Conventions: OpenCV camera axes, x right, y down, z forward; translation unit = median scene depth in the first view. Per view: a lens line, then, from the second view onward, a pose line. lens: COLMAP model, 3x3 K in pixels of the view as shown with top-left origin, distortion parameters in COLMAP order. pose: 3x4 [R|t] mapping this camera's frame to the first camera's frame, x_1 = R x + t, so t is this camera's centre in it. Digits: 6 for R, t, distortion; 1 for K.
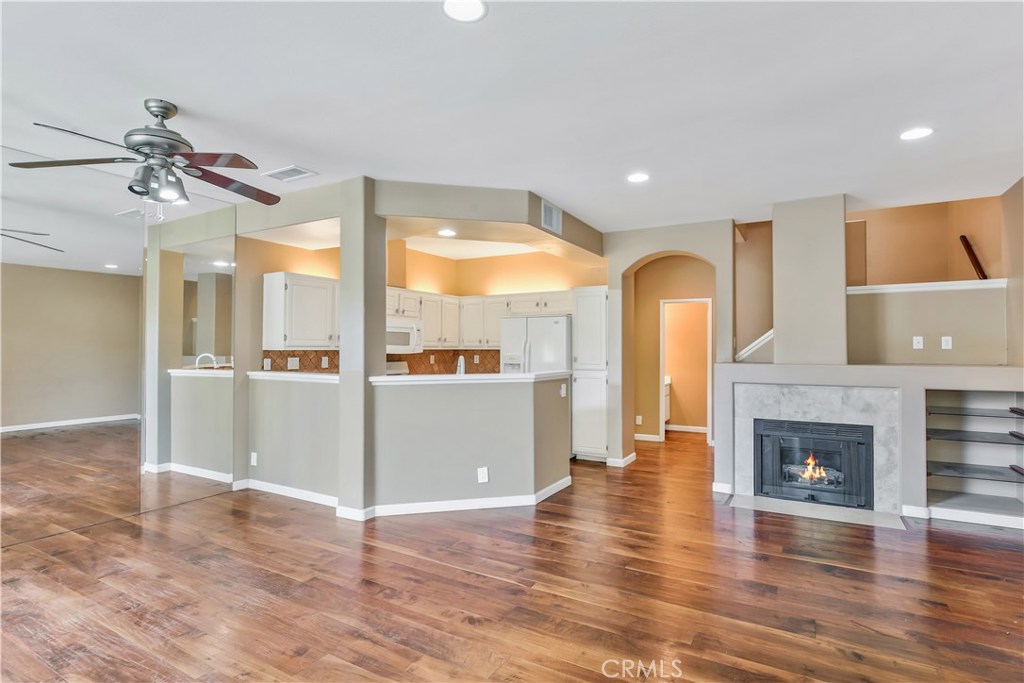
lens RADIAL K [[479.6, 0, 512.0], [0, 479.6, 341.5], [0, 0, 1]] dist [-0.000969, 0.000839]
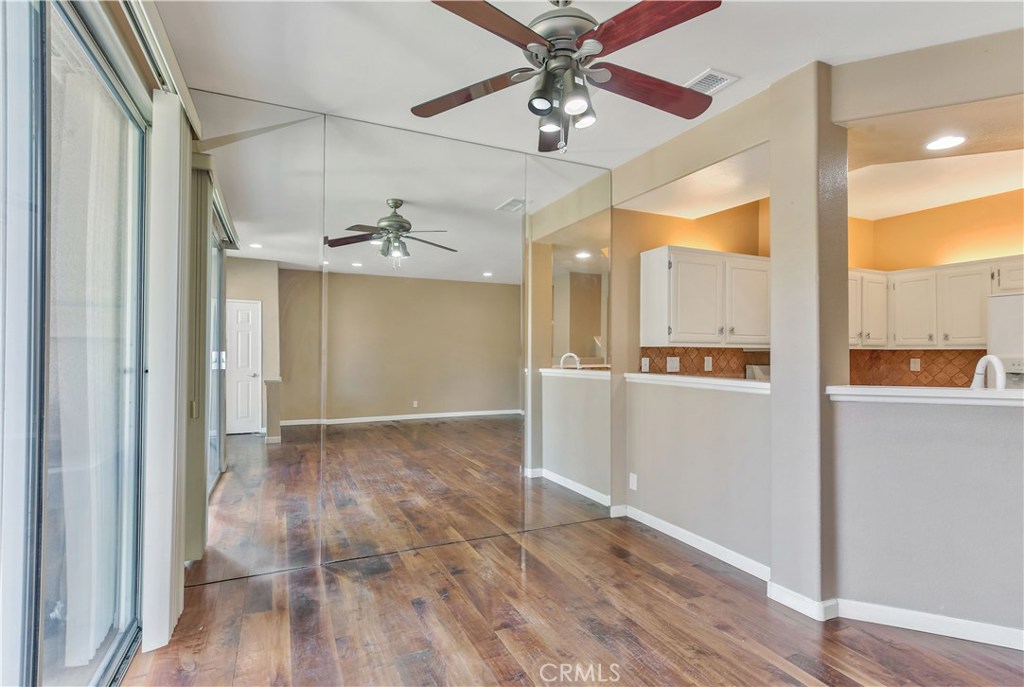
lens RADIAL K [[444.8, 0, 509.1], [0, 444.8, 354.0], [0, 0, 1]] dist [0.000976, 0.000135]
pose [[0.808527, 0.000026, -0.588460, -0.274307], [0.005257, 0.999960, 0.007268, 0.024633], [0.588436, -0.008970, 0.808494, 0.282993]]
